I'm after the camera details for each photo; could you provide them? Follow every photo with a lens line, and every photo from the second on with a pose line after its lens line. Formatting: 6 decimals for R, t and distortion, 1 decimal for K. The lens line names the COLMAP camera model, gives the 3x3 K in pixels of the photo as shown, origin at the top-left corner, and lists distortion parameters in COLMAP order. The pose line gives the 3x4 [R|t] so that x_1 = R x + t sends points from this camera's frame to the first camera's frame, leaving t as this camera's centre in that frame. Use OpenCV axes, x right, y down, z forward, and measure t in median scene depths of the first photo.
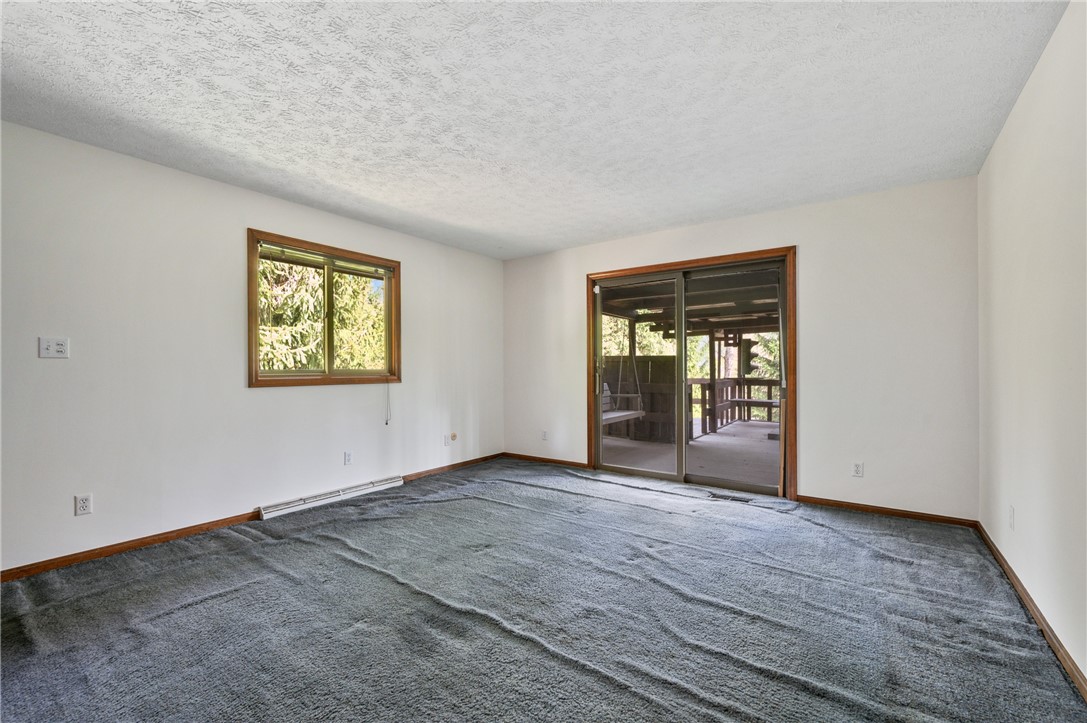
lens RADIAL K [[447.8, 0, 545.0], [0, 447.8, 358.8], [0, 0, 1]] dist [0.001439, 0.000072]
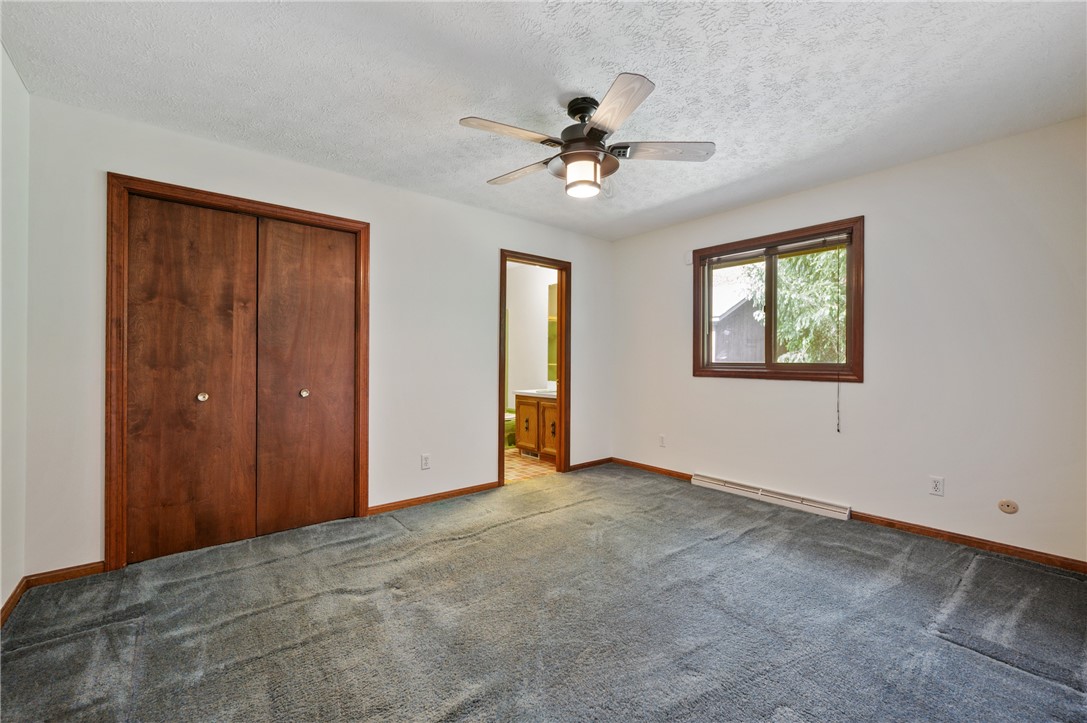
lens RADIAL K [[447.8, 0, 545.0], [0, 447.8, 358.8], [0, 0, 1]] dist [0.001439, 0.000072]
pose [[-0.228527, -0.002239, -0.973535, 0.550094], [0.012377, 0.999910, -0.005205, 0.013556], [0.973459, -0.013239, -0.228479, 0.731792]]
